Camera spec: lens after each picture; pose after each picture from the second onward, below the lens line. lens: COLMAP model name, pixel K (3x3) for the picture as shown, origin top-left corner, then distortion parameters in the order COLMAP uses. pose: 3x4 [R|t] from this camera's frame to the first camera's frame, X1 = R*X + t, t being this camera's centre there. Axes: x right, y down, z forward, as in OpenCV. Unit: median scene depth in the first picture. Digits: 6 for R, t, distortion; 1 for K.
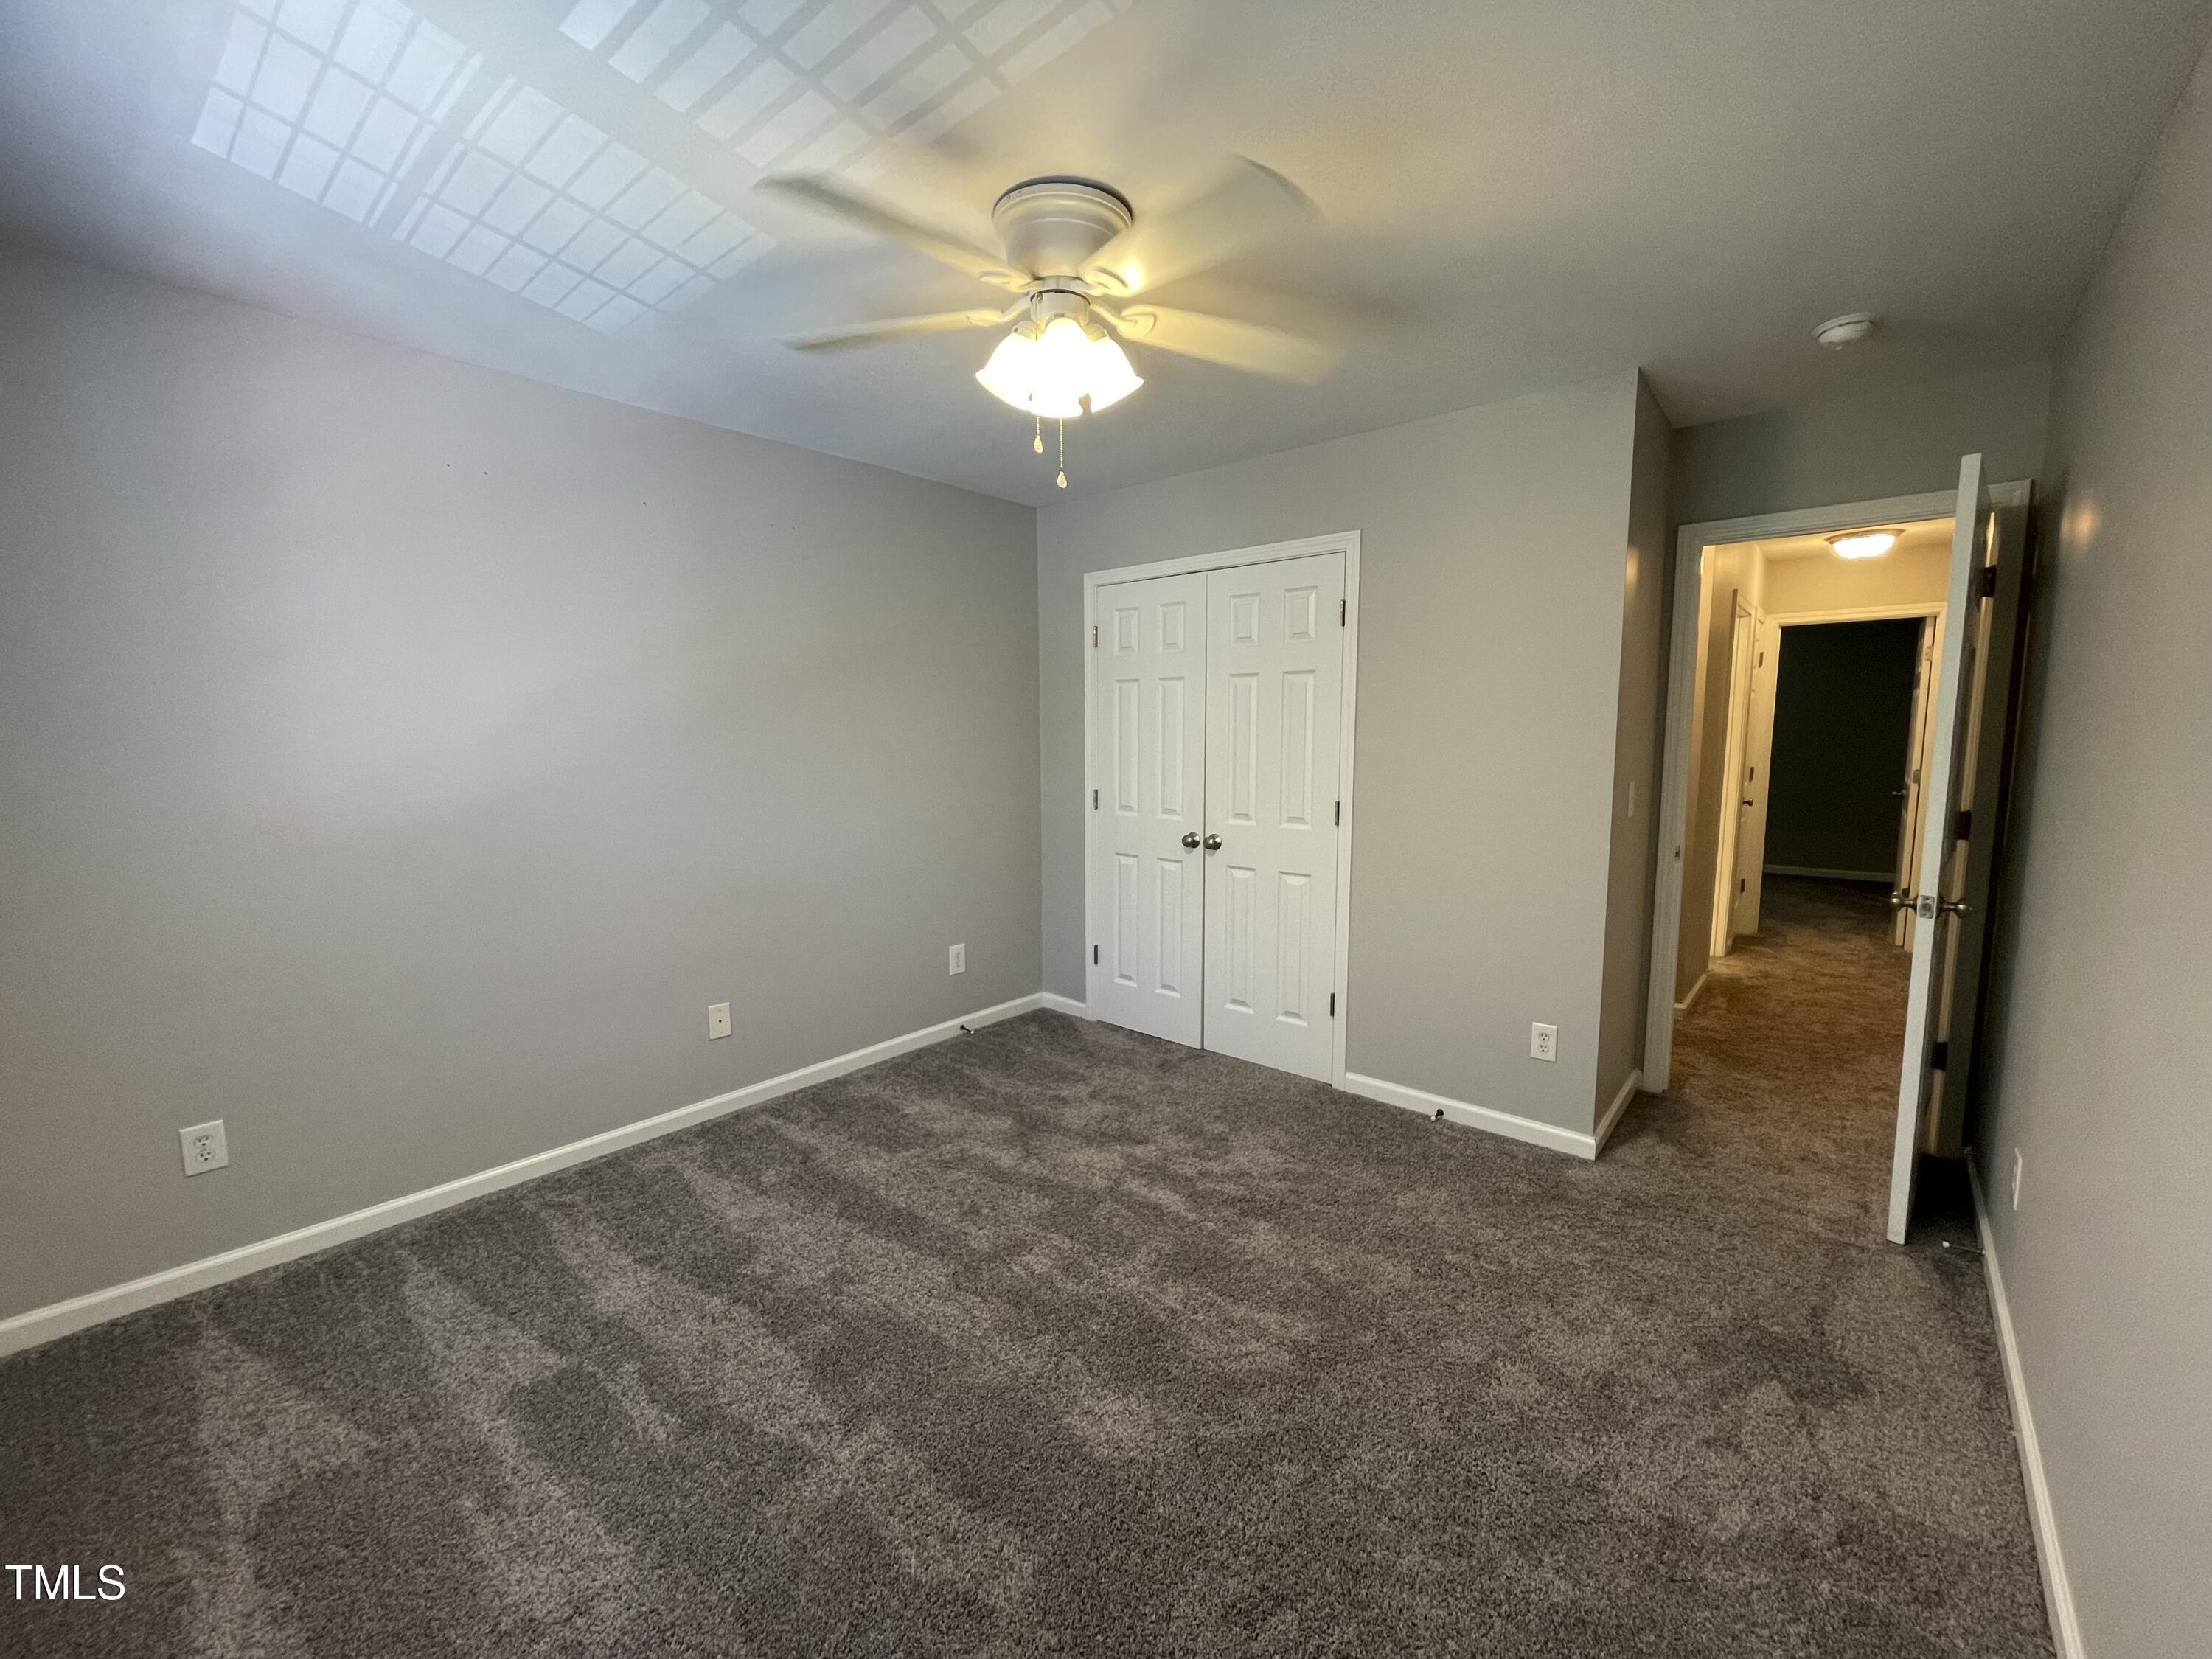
lens RADIAL K [[897.5, 0, 1111.3], [0, 897.5, 828.8], [0, 0, 1]] dist [0.001088, -0.000332]
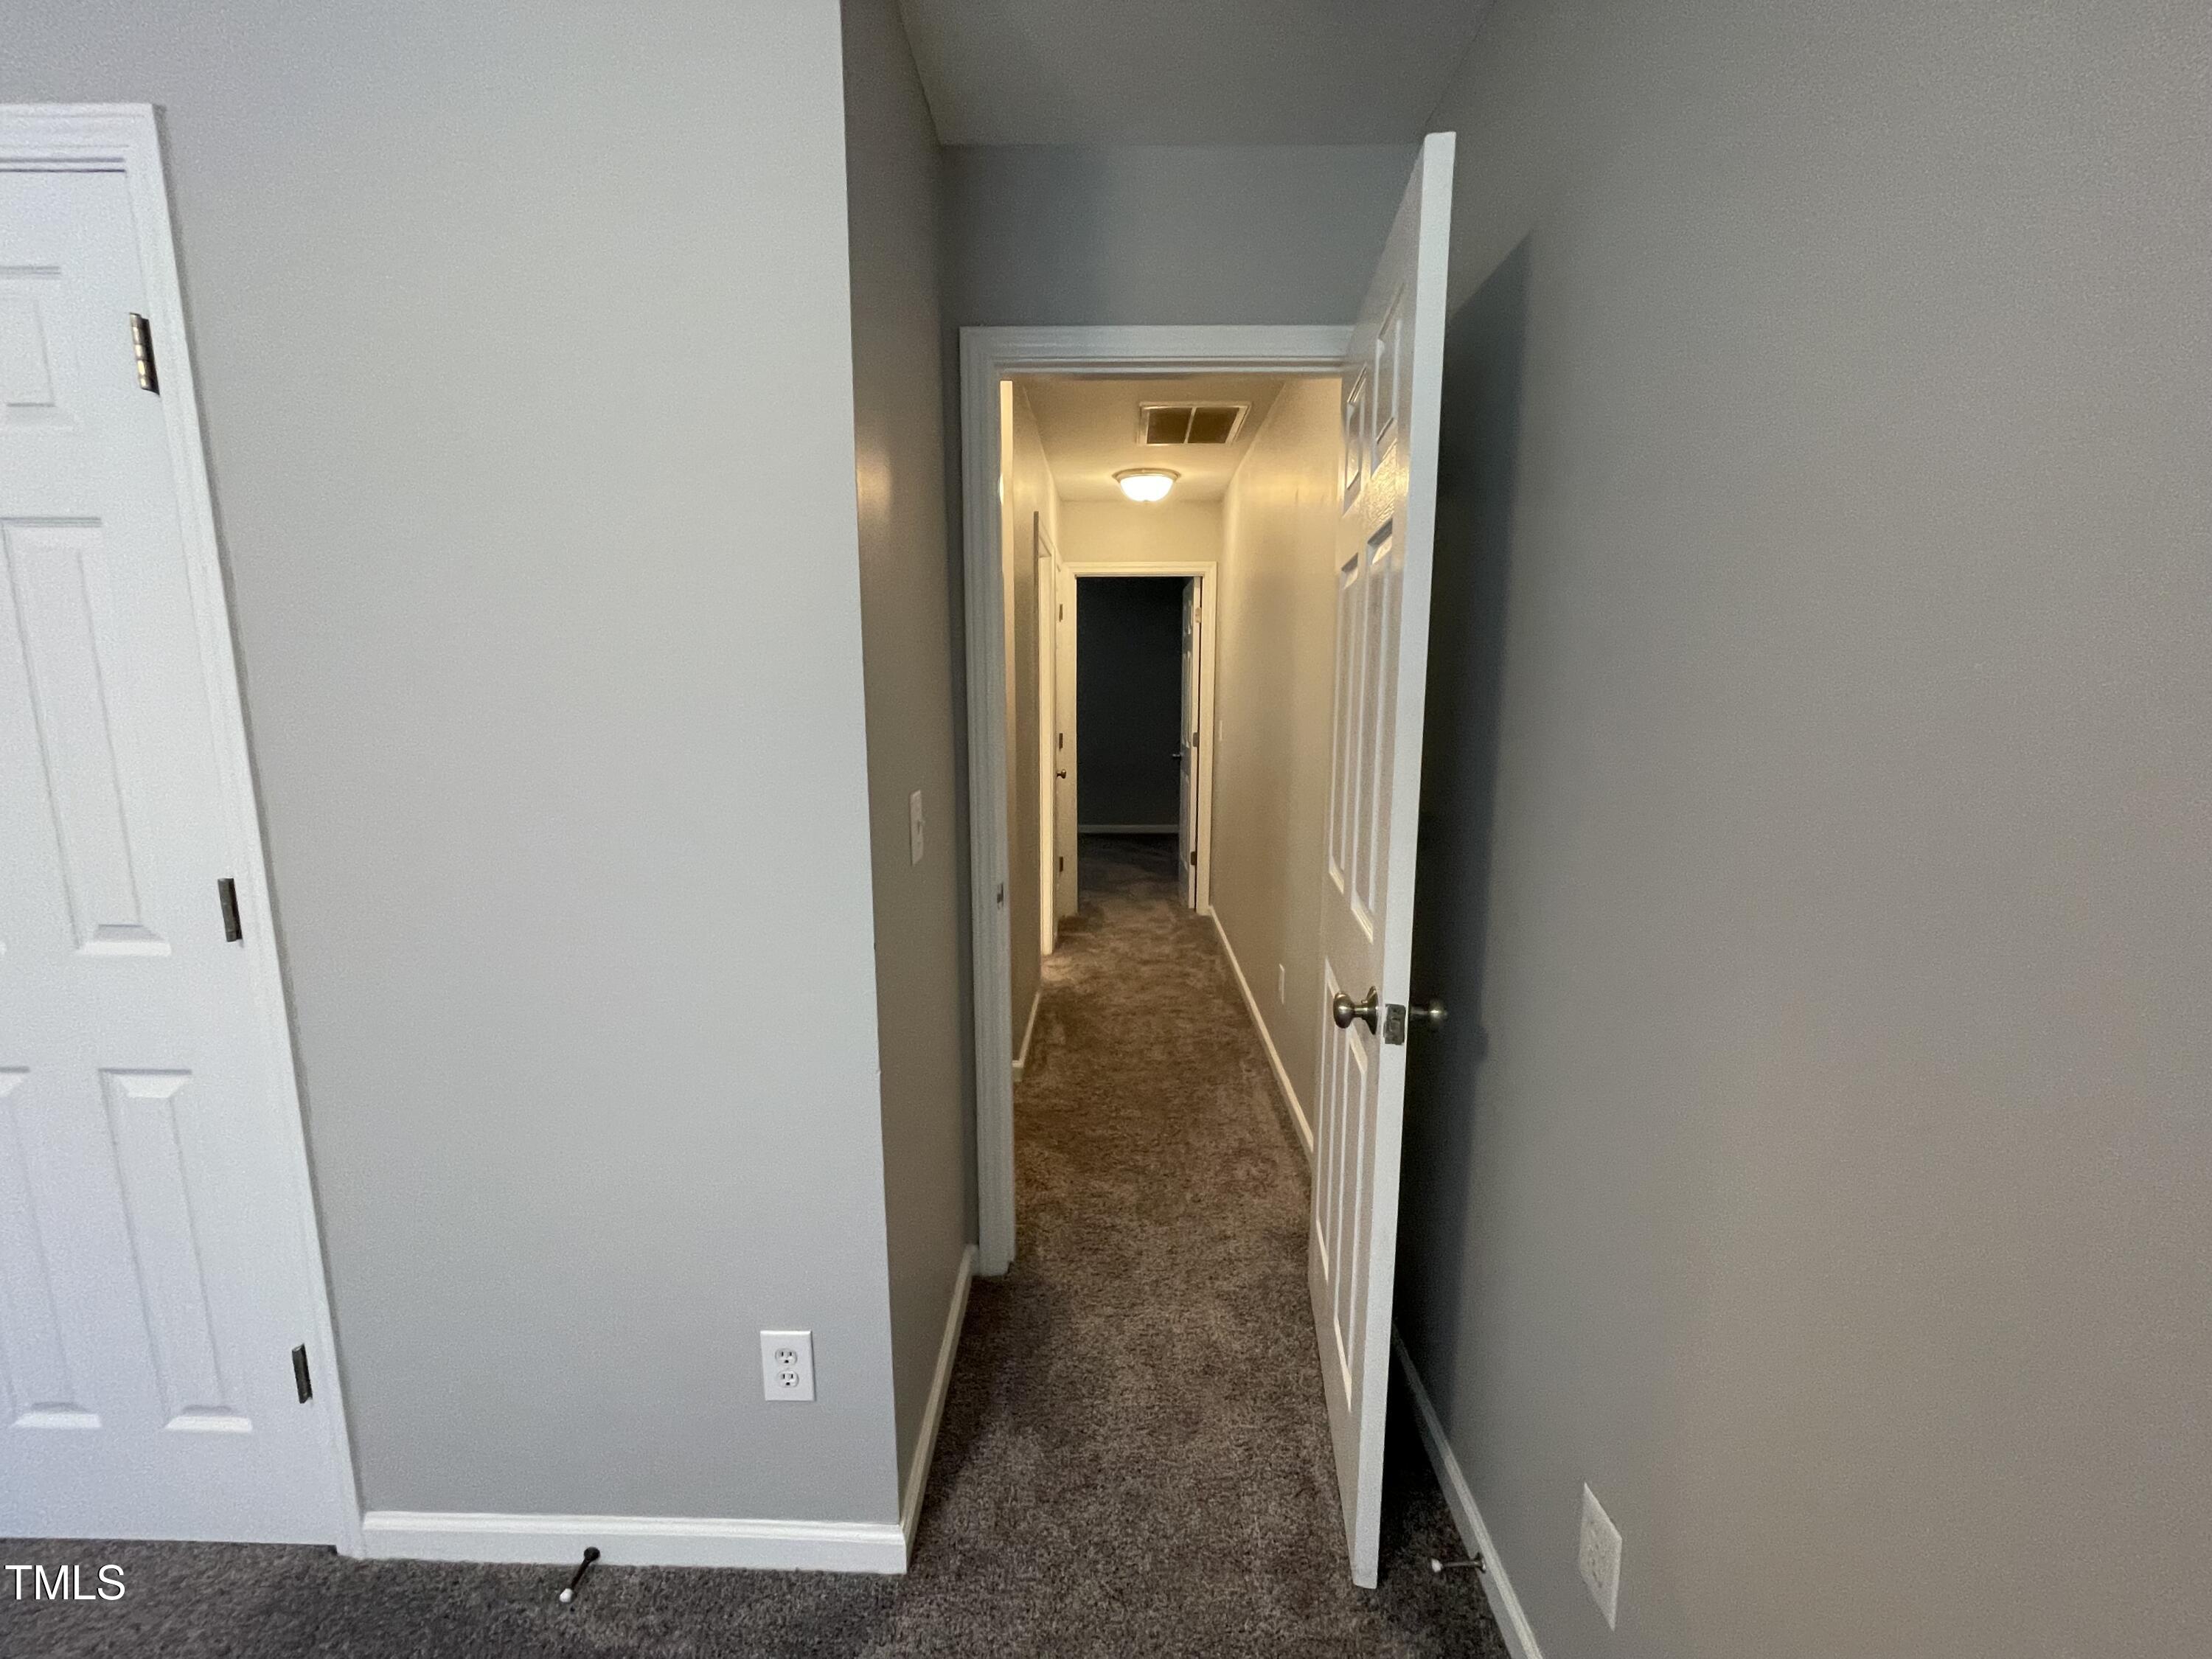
lens RADIAL K [[897.5, 0, 1116.1], [0, 897.5, 842.7], [0, 0, 1]] dist [0.001088, -0.000332]
pose [[0.765436, -0.102797, 0.635248, 0.249924], [0.066501, 0.994509, 0.080803, -0.041904], [-0.640067, -0.019605, 0.768069, 0.391988]]
